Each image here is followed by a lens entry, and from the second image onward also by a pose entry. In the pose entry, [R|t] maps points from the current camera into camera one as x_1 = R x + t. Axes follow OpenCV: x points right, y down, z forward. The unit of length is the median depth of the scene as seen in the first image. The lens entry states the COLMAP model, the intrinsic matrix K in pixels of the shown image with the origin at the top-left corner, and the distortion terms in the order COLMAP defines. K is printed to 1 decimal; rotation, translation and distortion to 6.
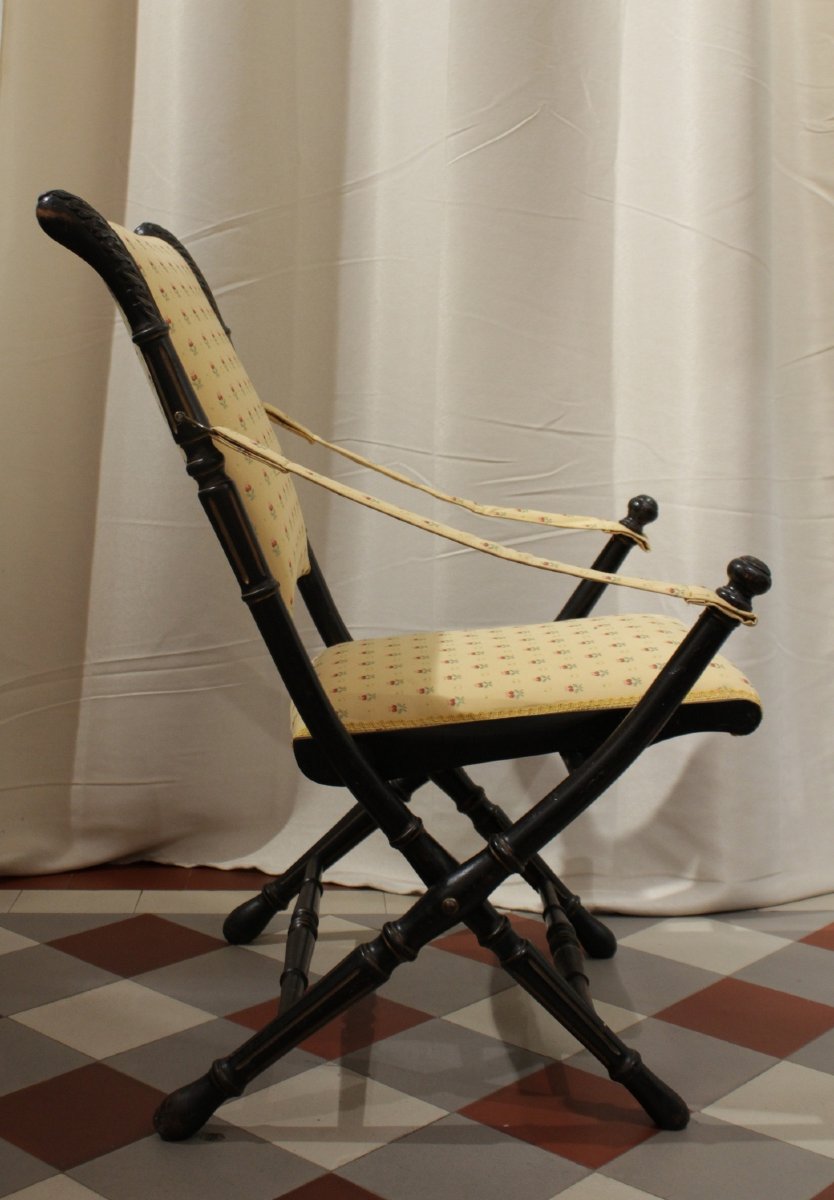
lens RADIAL K [[1532.5, 0, 387.7], [0, 1532.5, 544.6], [0, 0, 1]] dist [-0.104674, 0.179793]
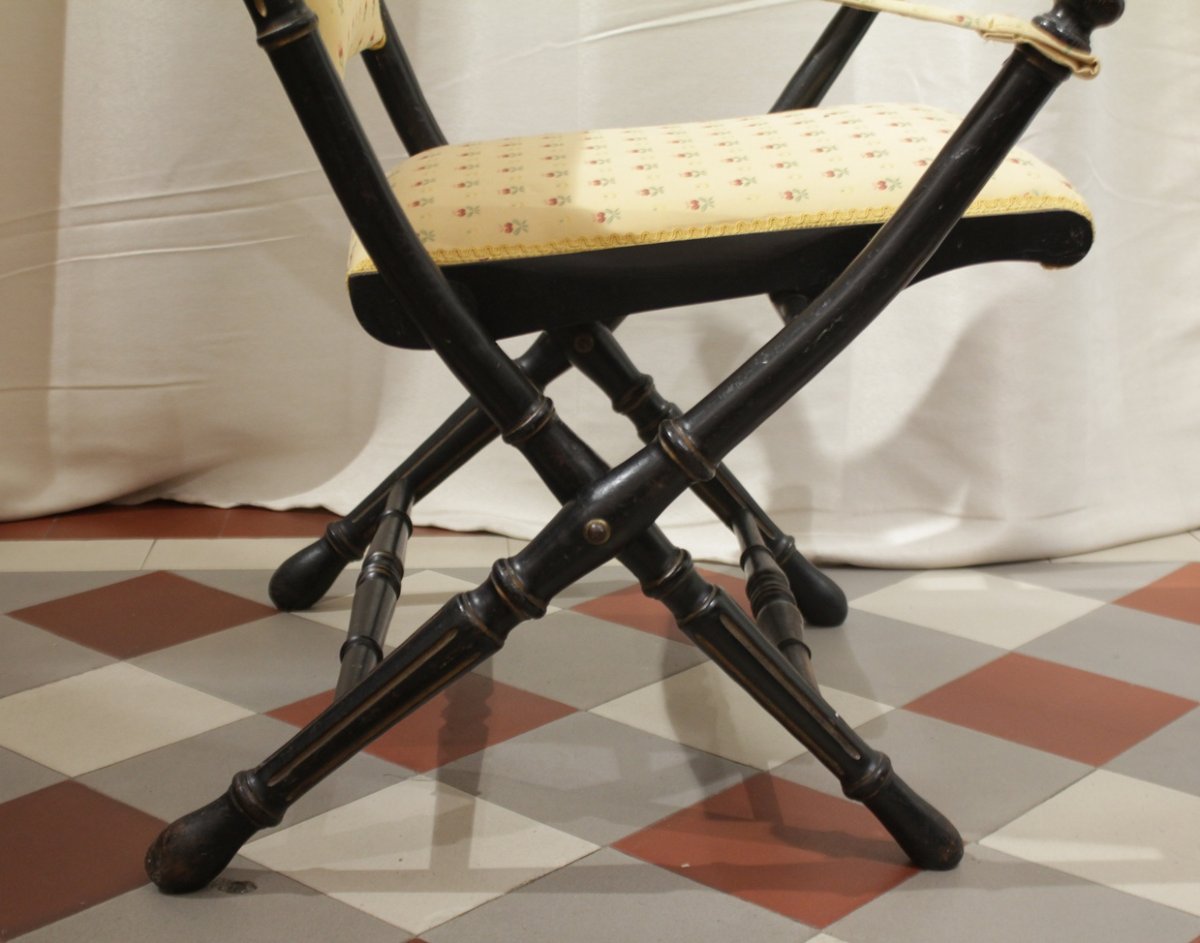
lens RADIAL K [[2004.8, 0, 554.5], [0, 2004.8, 470.4], [0, 0, 1]] dist [-0.024667, -0.020409]
pose [[0.999910, -0.007711, 0.010965, 0.009455], [0.005707, 0.985032, 0.172278, 0.045279], [-0.012129, -0.172200, 0.984987, 0.121795]]
